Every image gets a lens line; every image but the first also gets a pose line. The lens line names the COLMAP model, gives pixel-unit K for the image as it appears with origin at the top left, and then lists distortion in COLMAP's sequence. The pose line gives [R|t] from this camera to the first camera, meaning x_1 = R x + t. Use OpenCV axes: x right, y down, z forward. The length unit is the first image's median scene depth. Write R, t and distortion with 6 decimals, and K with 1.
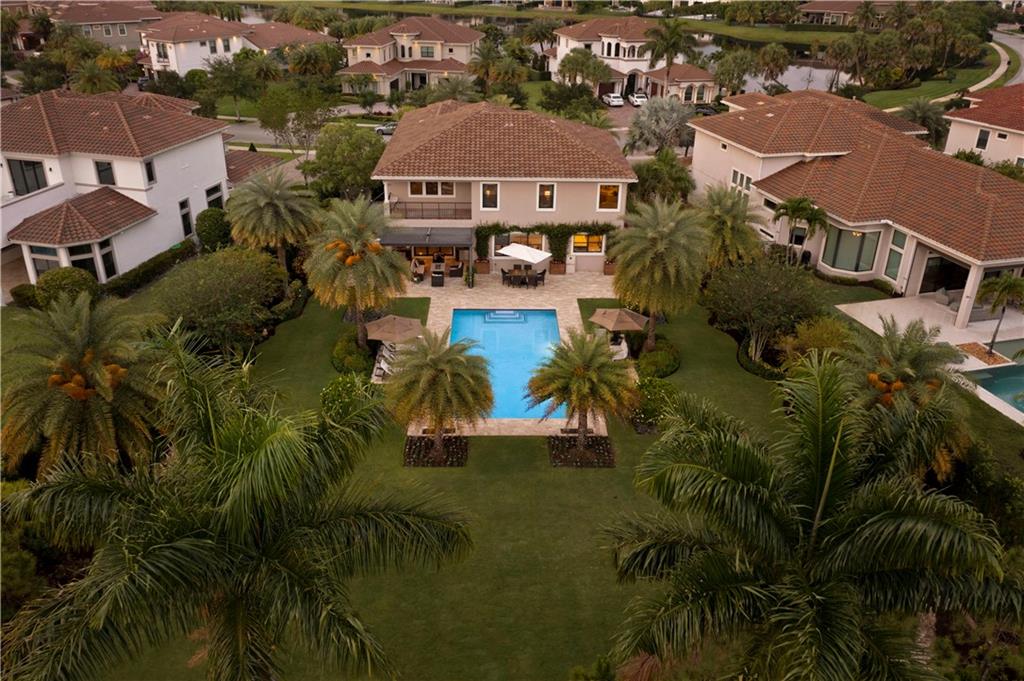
lens RADIAL K [[804.9, 0, 510.2], [0, 804.9, 342.1], [0, 0, 1]] dist [-0.008858, 0.001384]
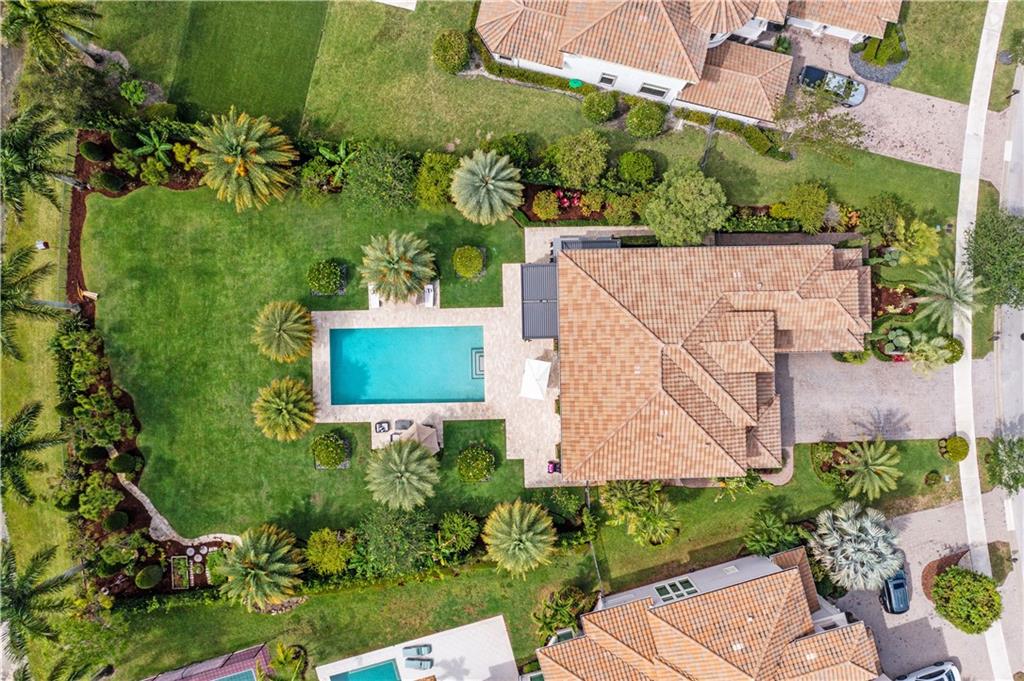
lens RADIAL K [[804.9, 0, 514.6], [0, 804.9, 338.5], [0, 0, 1]] dist [-0.008858, 0.001384]
pose [[0.002898, 0.999960, -0.008486, -0.034852], [-0.457775, 0.008872, 0.889024, -1.163441], [0.889063, 0.001308, 0.457782, 0.398280]]
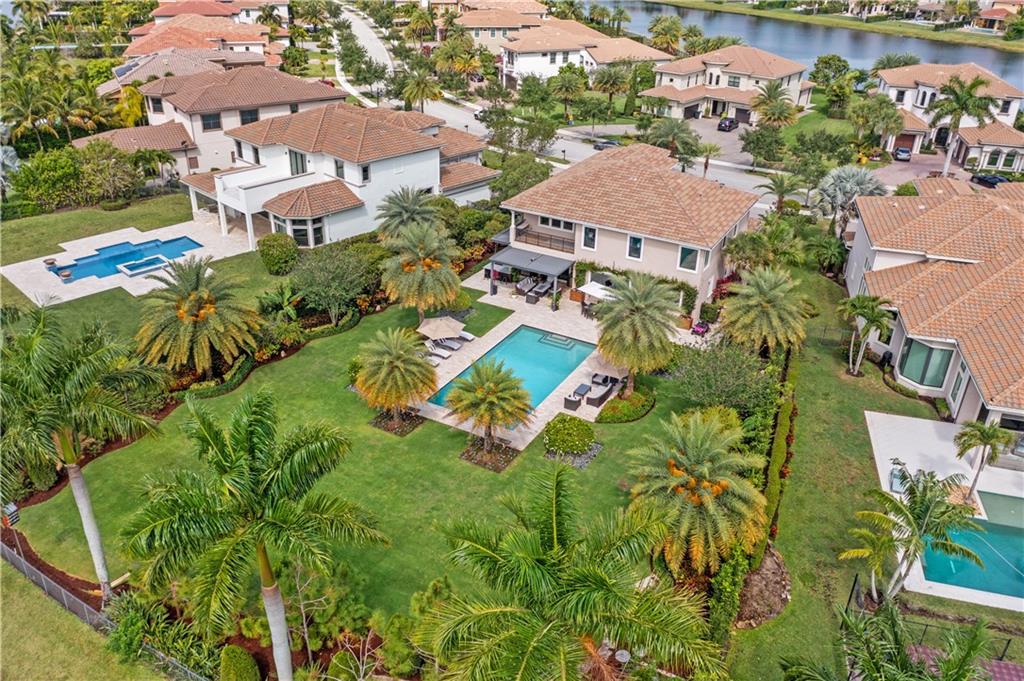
lens RADIAL K [[804.9, 0, 511.3], [0, 804.9, 340.9], [0, 0, 1]] dist [-0.008858, 0.001384]
pose [[0.862534, 0.242088, -0.444330, 0.425541], [-0.236738, 0.969157, 0.068477, -0.088782], [0.447203, 0.046125, 0.893242, -0.084249]]
